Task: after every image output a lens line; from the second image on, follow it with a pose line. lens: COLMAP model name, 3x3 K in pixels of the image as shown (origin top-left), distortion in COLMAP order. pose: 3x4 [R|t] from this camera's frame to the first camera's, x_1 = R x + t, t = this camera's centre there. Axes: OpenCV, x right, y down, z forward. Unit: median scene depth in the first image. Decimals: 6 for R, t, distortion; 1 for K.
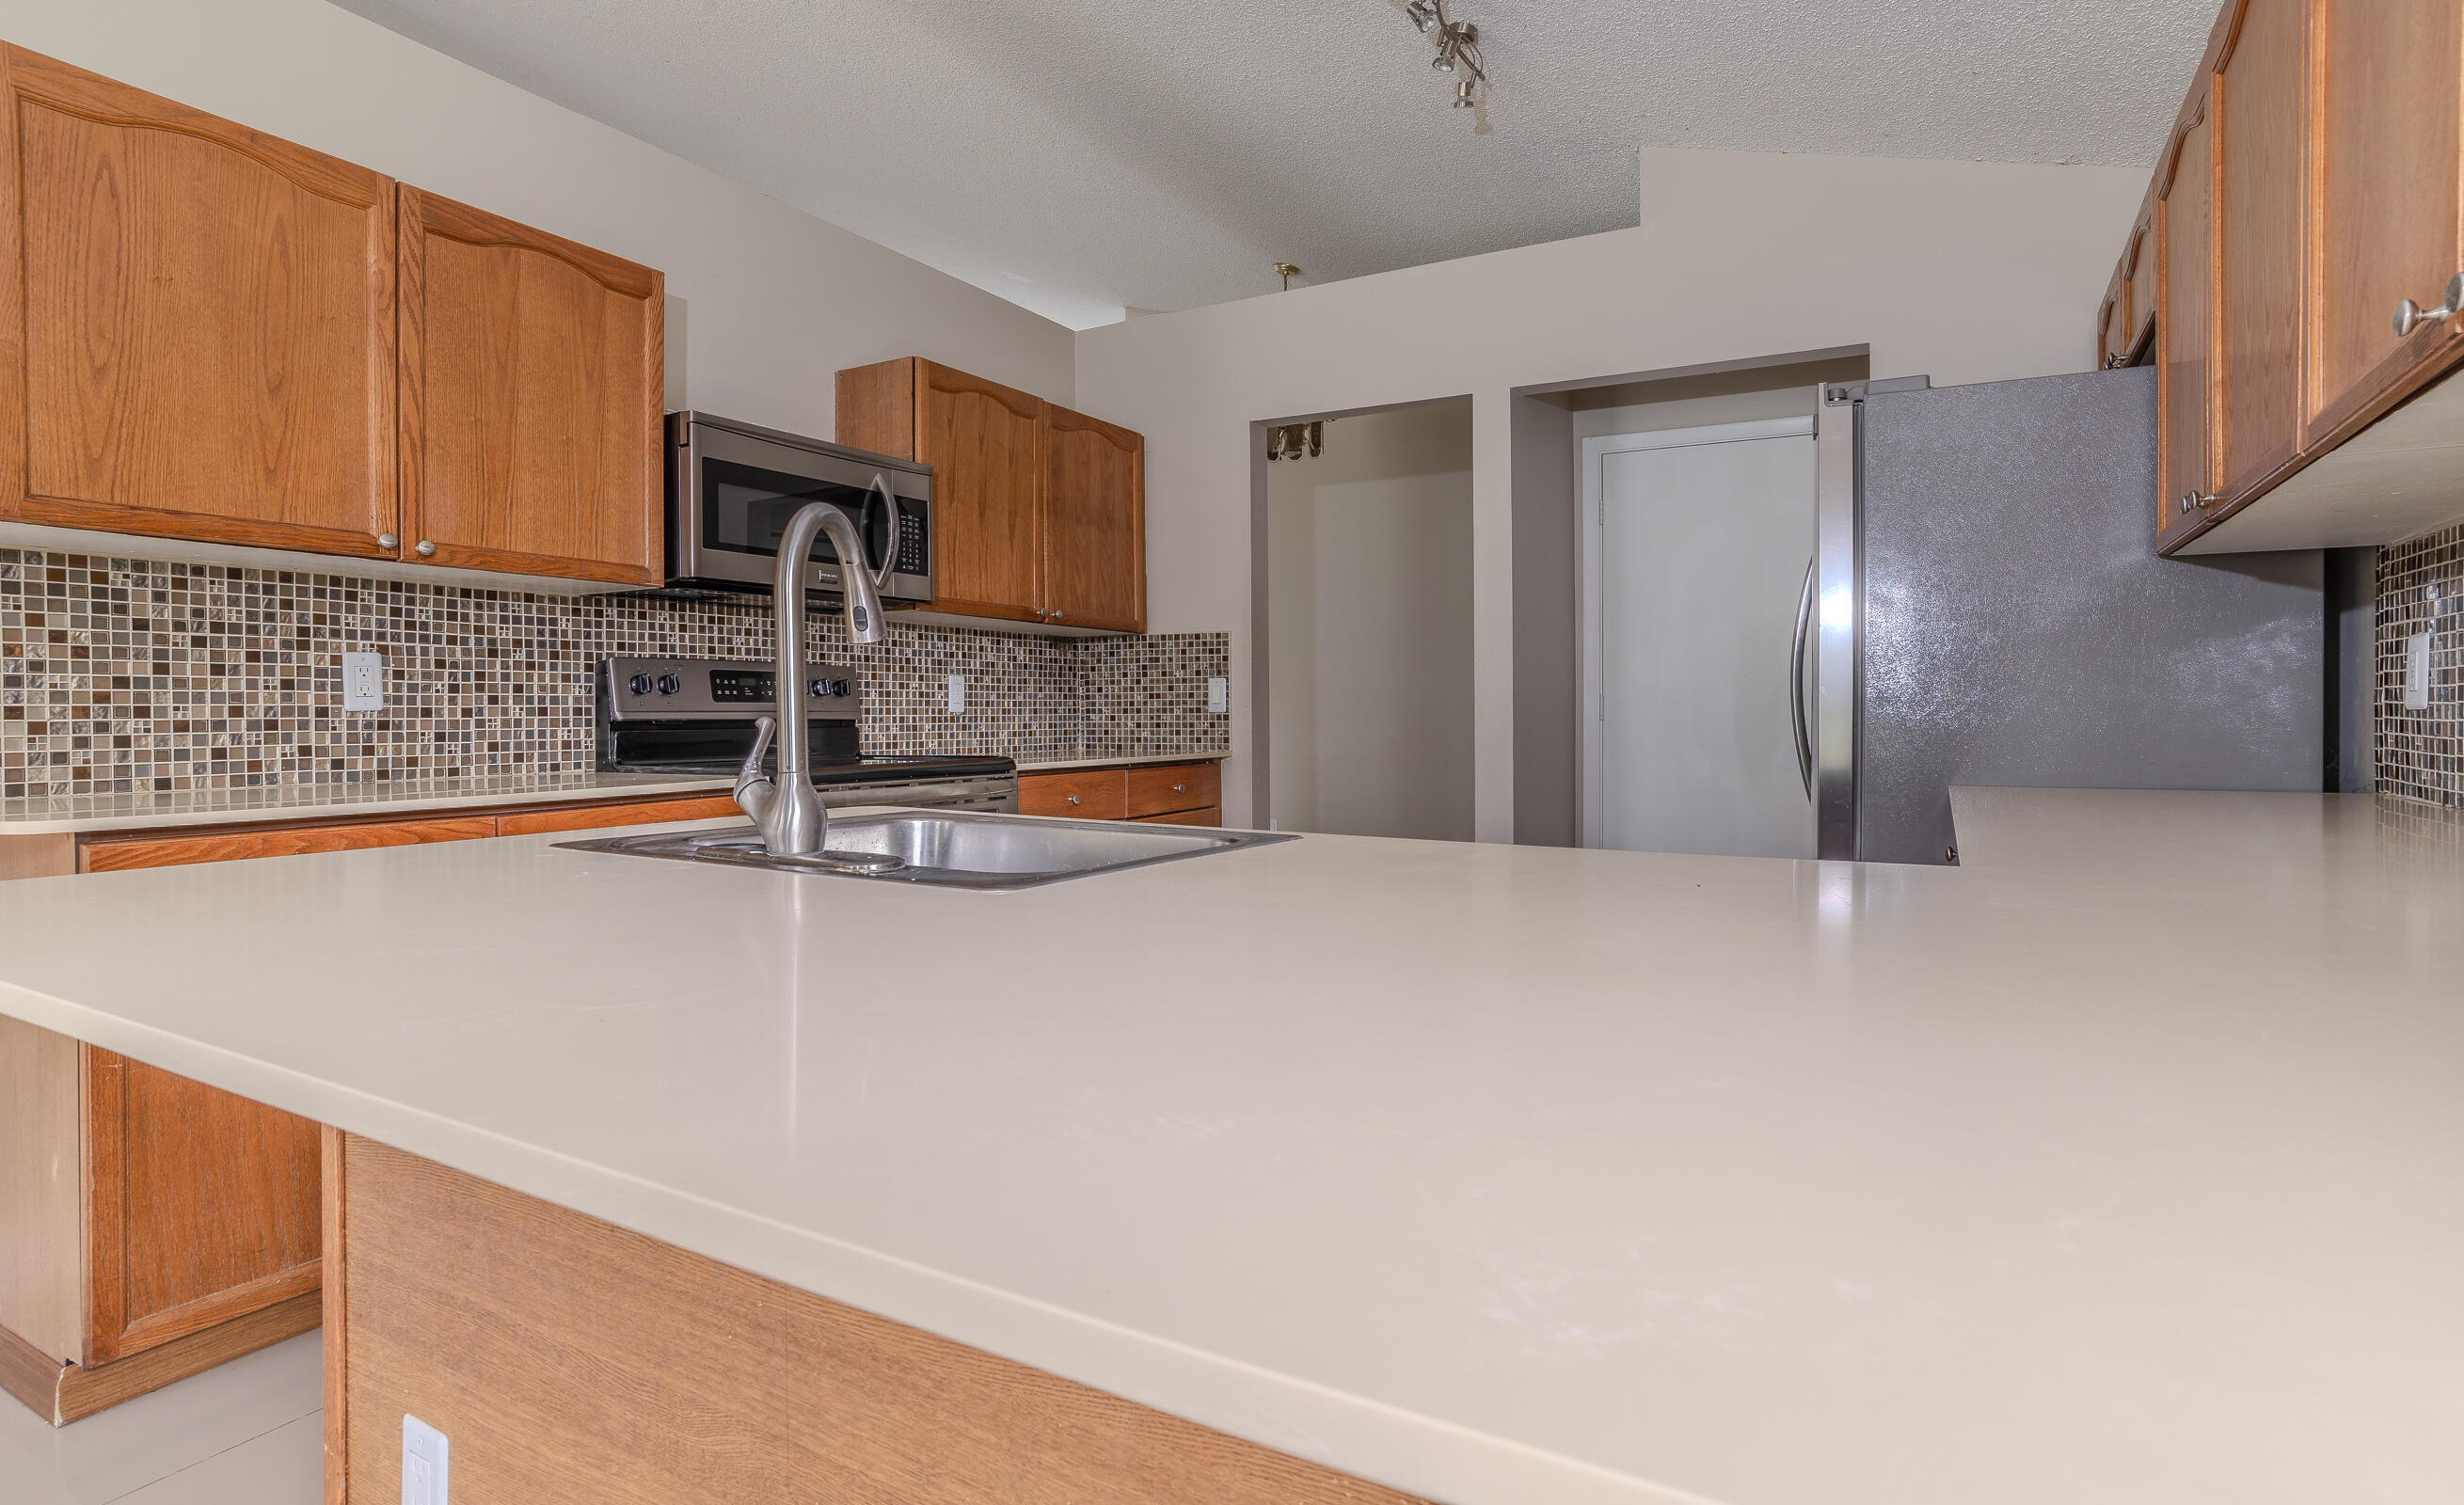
lens RADIAL K [[1306.2, 0, 1255.2], [0, 1306.2, 711.5], [0, 0, 1]] dist [-0.001224, -0.000901]
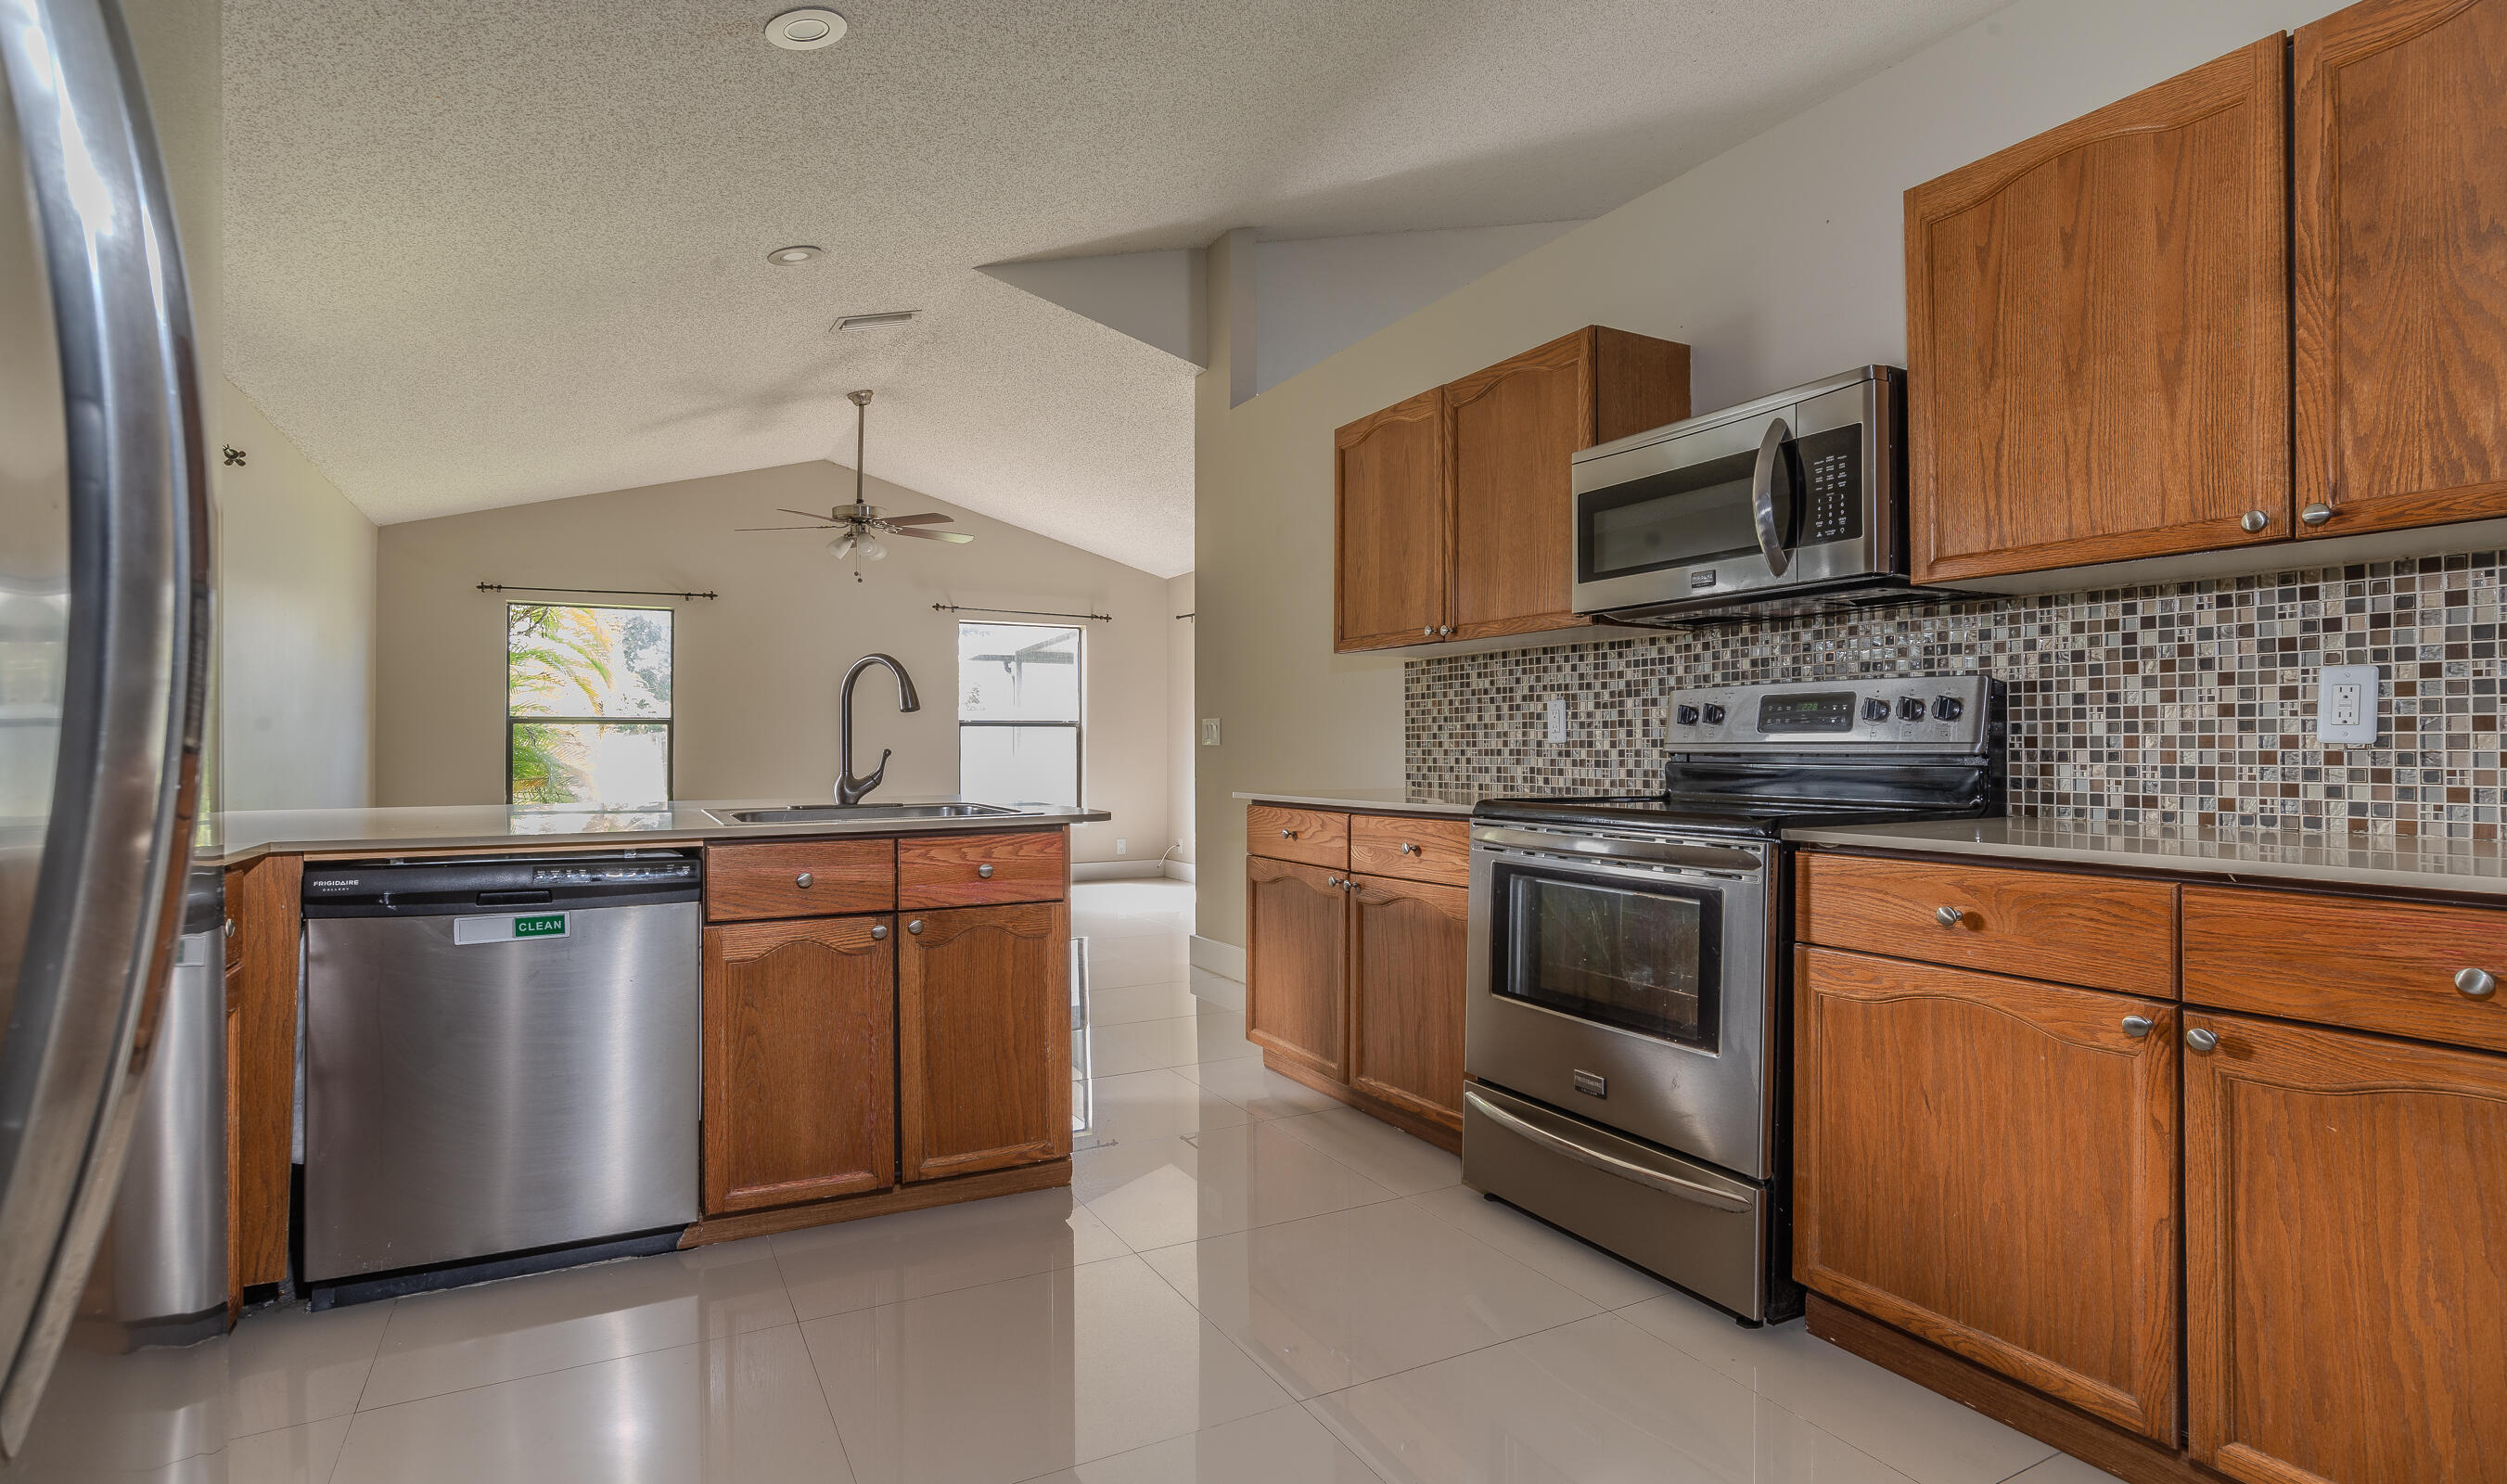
lens RADIAL K [[1268.0, 0, 1259.9], [0, 1268.0, 755.9], [0, 0, 1]] dist [0.002015, 0.000327]
pose [[-0.547473, 0.010755, -0.836754, 0.575666], [0.003803, 0.999939, 0.010363, -0.001808], [0.836815, 0.002491, -0.547480, 1.409513]]
